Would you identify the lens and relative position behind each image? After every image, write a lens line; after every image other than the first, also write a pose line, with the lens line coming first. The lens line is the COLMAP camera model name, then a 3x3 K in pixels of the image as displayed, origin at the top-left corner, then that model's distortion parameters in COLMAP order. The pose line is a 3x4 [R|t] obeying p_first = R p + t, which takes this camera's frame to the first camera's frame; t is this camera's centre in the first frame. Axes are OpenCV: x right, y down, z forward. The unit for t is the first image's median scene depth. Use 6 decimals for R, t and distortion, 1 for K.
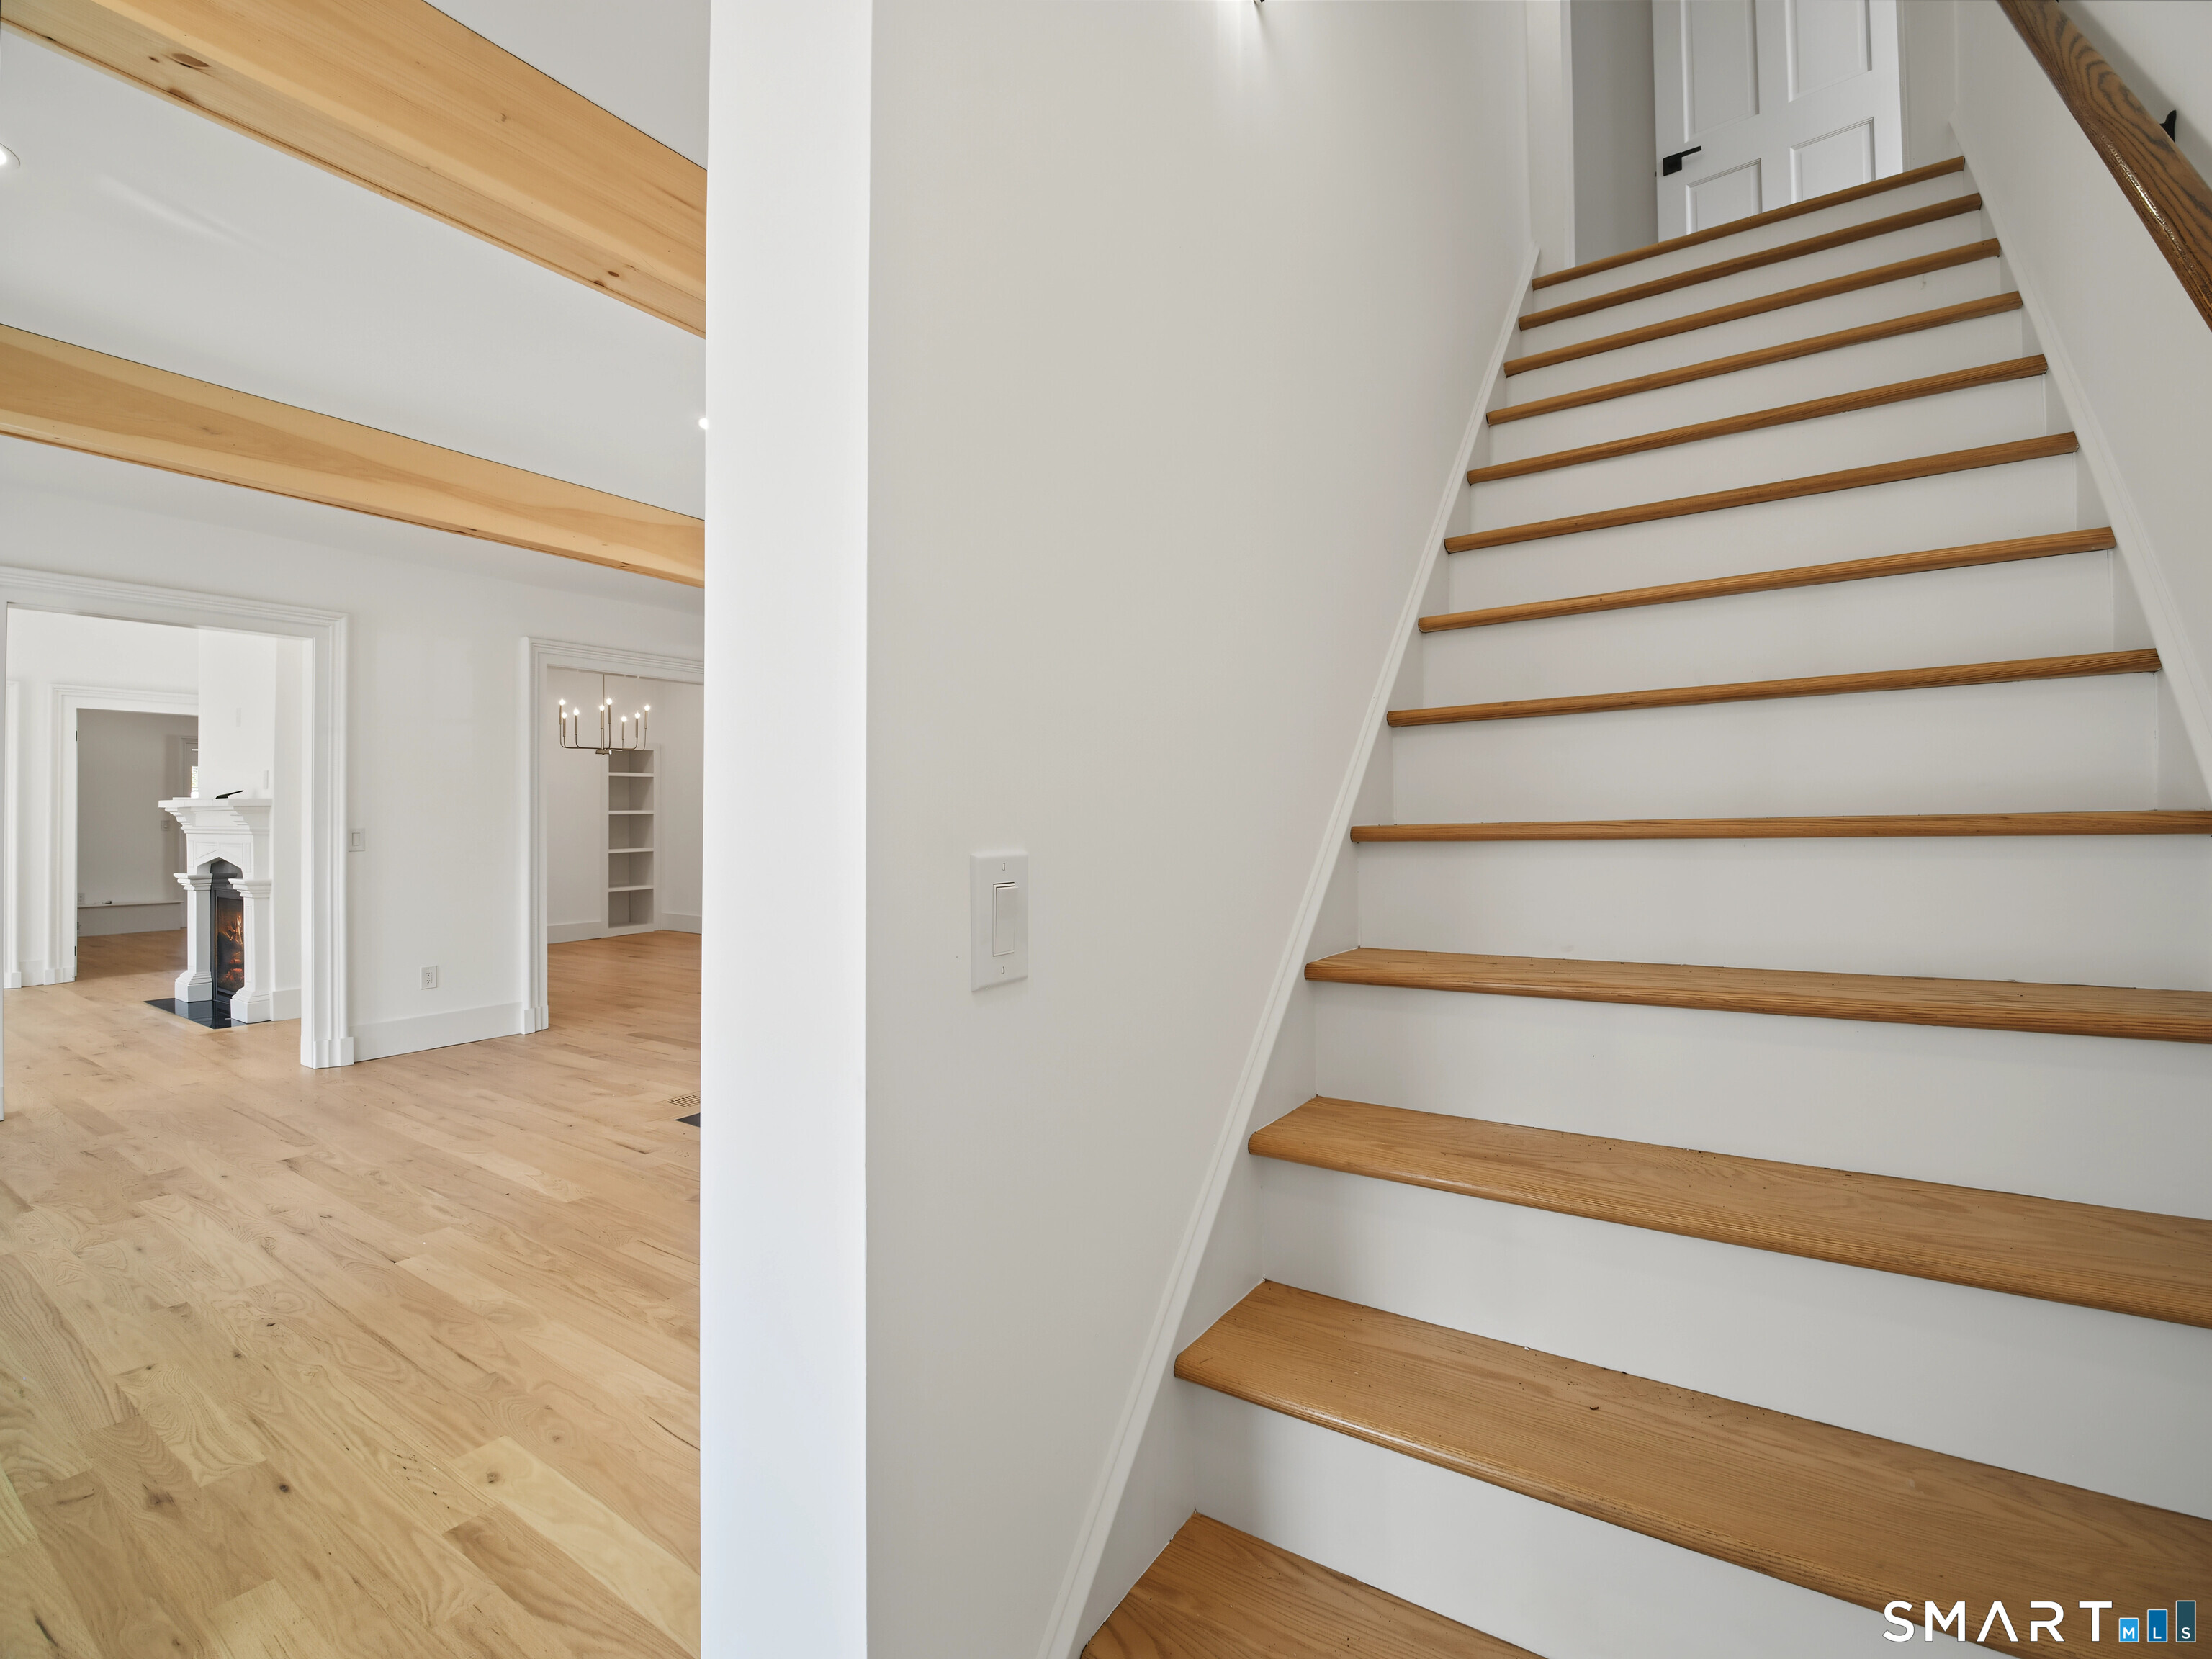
lens RADIAL K [[989.4, 0, 1106.1], [0, 989.4, 821.7], [0, 0, 1]] dist [-0.019698, 0.000207]
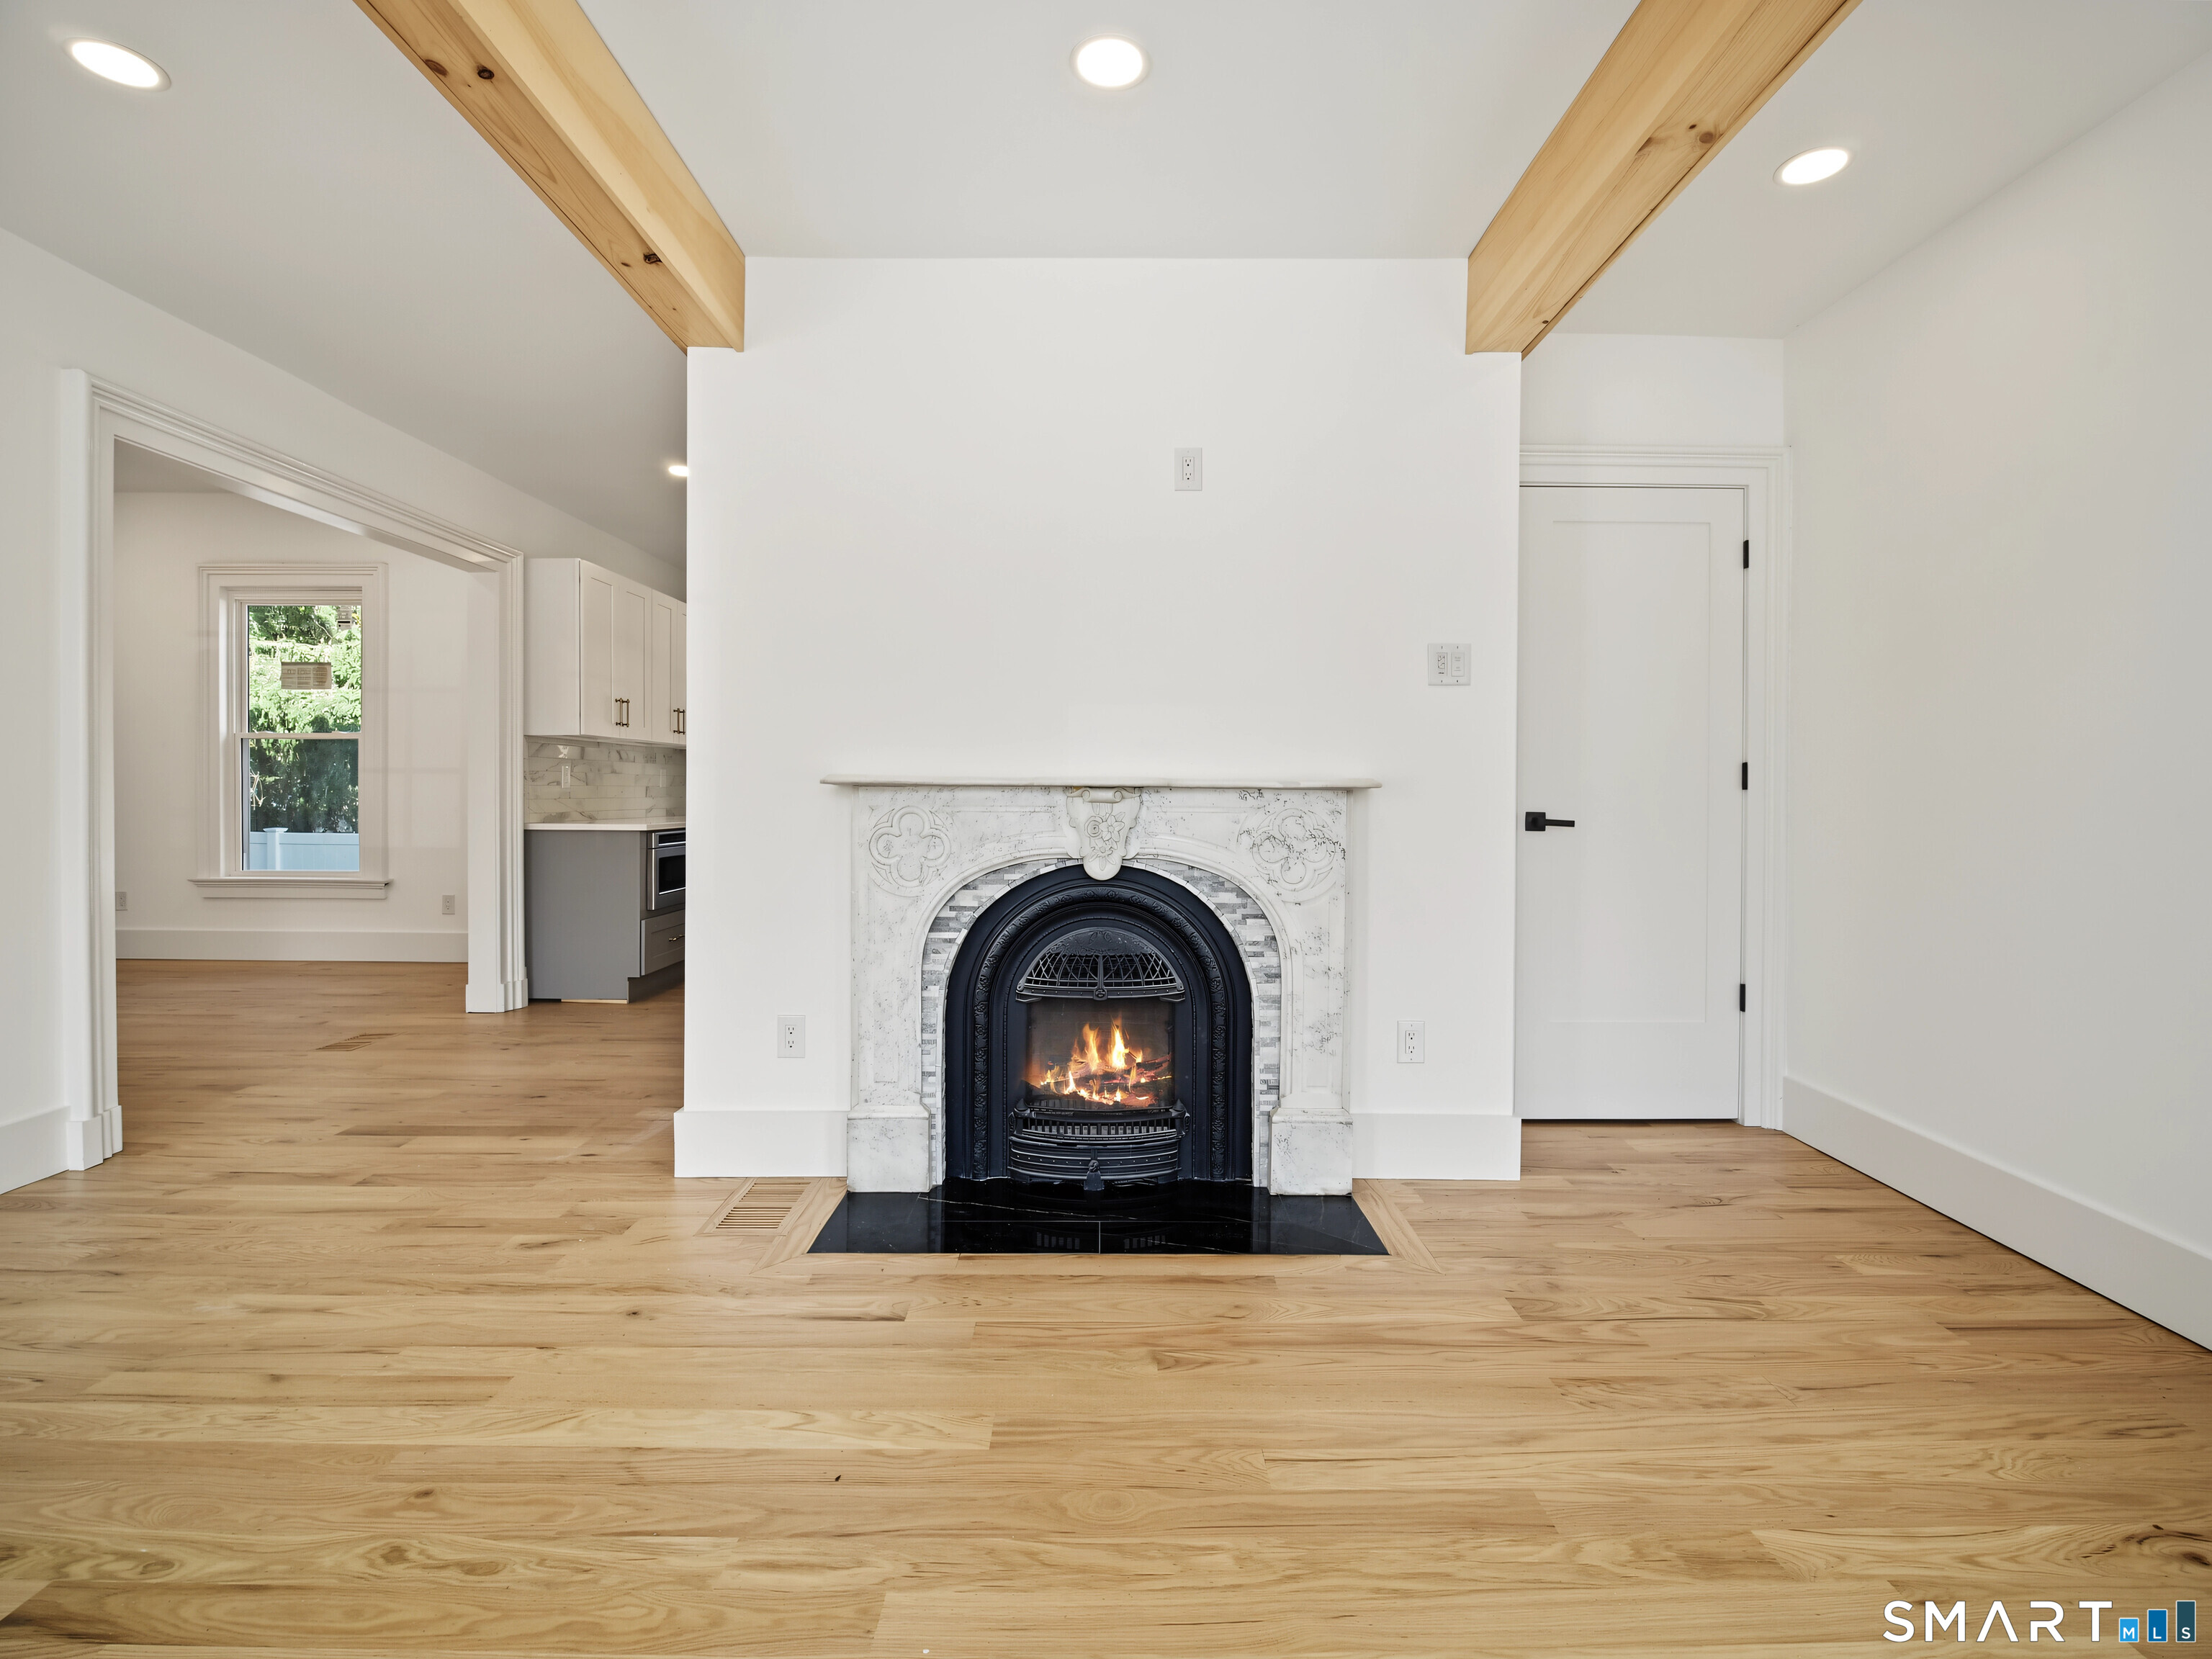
lens RADIAL K [[989.4, 0, 1105.4], [0, 989.4, 812.8], [0, 0, 1]] dist [-0.019698, 0.000207]
pose [[0.823666, 0.001036, 0.567074, -0.690805], [-0.007870, 0.999923, 0.009604, 0.039934], [-0.567020, -0.012374, 0.823611, 0.470149]]
